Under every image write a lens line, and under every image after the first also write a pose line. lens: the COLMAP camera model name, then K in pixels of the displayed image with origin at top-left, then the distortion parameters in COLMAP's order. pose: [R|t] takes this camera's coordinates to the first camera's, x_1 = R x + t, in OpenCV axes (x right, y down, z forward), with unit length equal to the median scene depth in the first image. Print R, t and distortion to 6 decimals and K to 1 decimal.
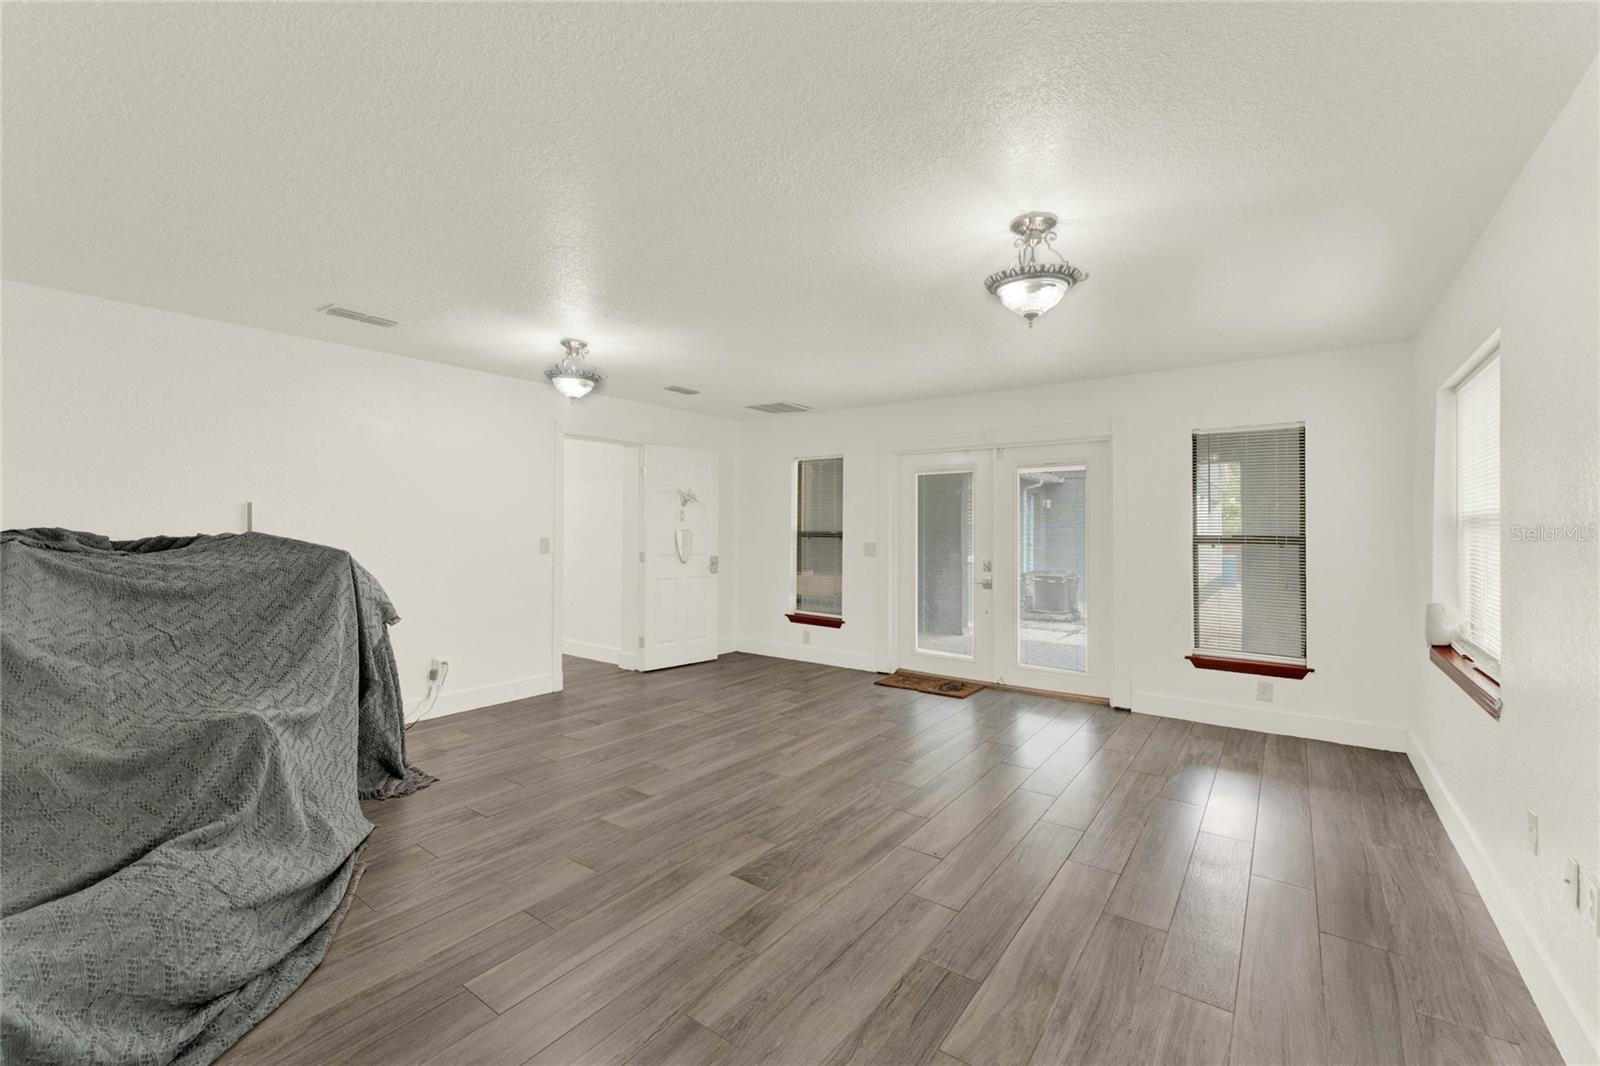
lens RADIAL K [[664.5, 0, 794.6], [0, 664.5, 531.6], [0, 0, 1]] dist [0.005034, 0.000084]
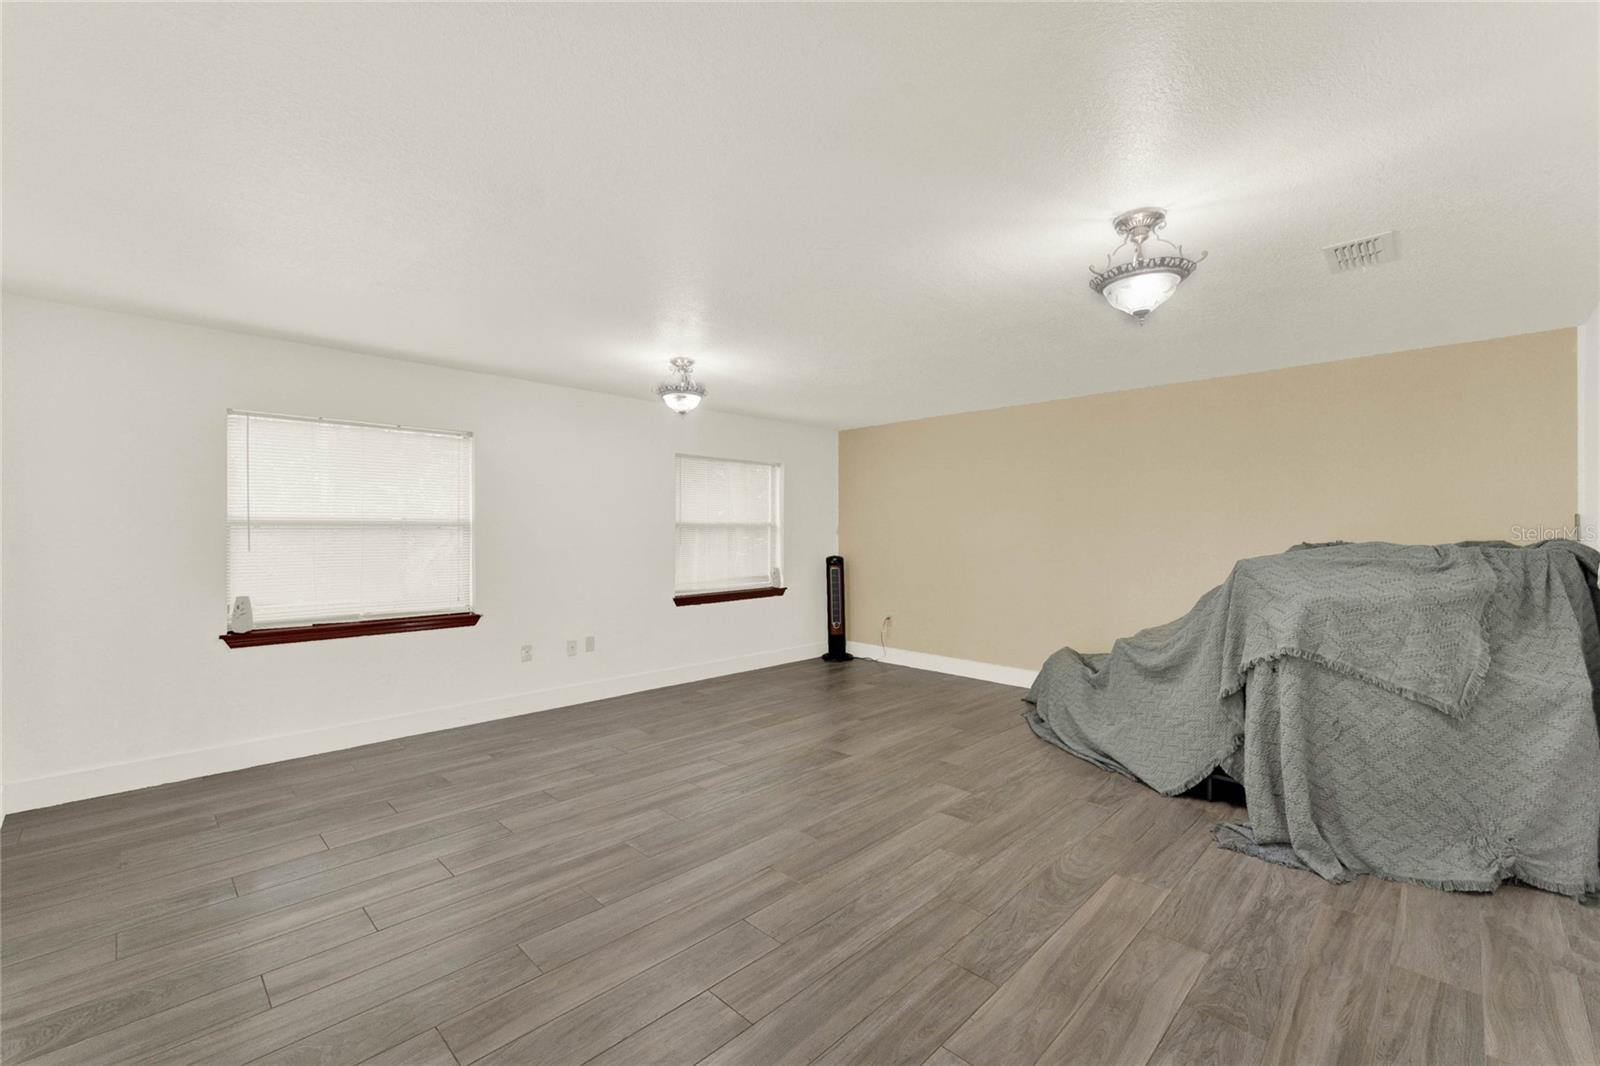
lens RADIAL K [[664.5, 0, 794.6], [0, 664.5, 531.6], [0, 0, 1]] dist [0.005034, 0.000084]
pose [[-0.989065, -0.004808, 0.147402, -0.134054], [-0.003954, 0.999974, 0.006083, -0.013850], [-0.147428, 0.005434, -0.989058, 1.786370]]
